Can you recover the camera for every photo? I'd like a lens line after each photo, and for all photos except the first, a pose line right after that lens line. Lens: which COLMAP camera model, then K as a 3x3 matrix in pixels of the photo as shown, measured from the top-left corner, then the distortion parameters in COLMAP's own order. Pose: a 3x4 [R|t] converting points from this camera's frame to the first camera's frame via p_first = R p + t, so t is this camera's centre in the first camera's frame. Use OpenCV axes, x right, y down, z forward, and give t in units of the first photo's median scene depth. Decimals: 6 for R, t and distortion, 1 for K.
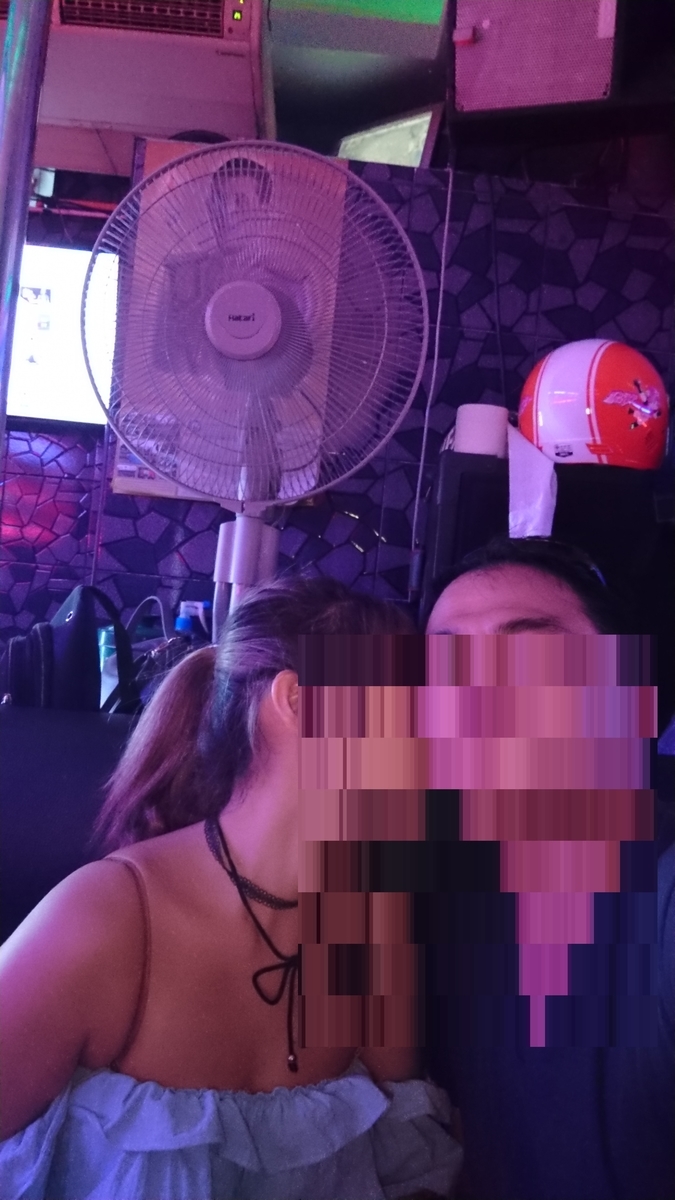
lens RADIAL K [[821.7, 0, 341.5], [0, 821.7, 593.0], [0, 0, 1]] dist [0.035403, -0.042866]
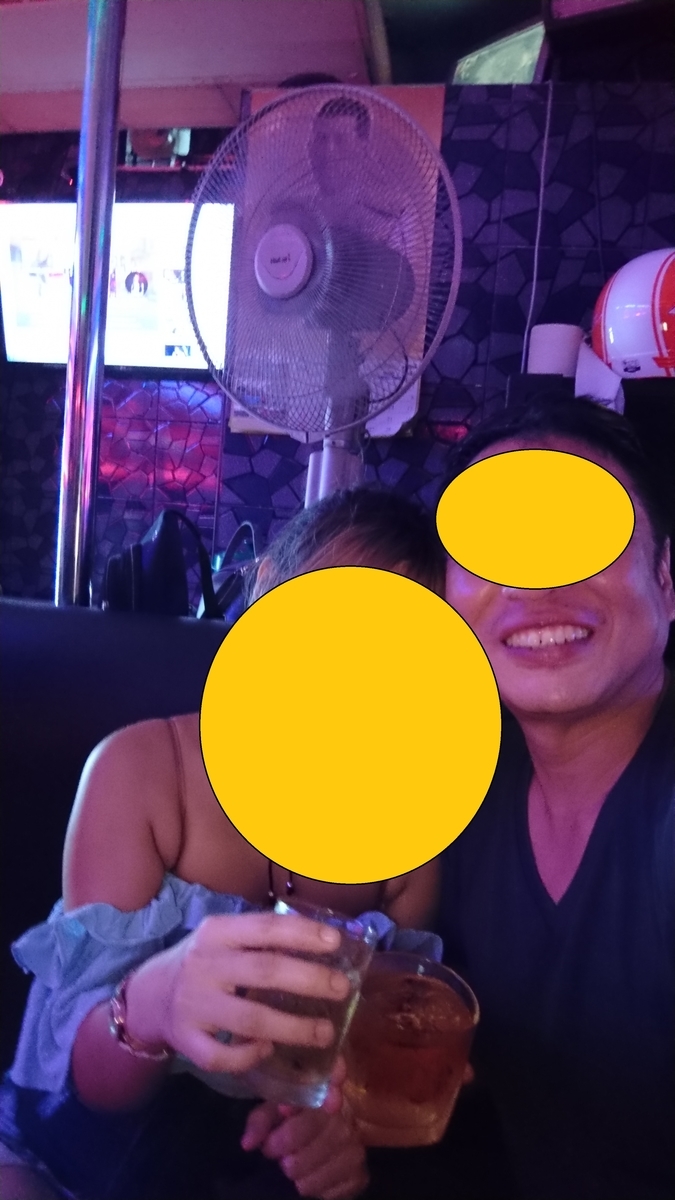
lens RADIAL K [[821.7, 0, 341.5], [0, 821.7, 593.0], [0, 0, 1]] dist [0.035403, -0.042866]
pose [[0.977000, -0.001272, -0.213234, 0.098494], [0.016165, 0.997546, 0.068117, 0.019211], [0.212625, -0.069997, 0.974624, -0.046868]]
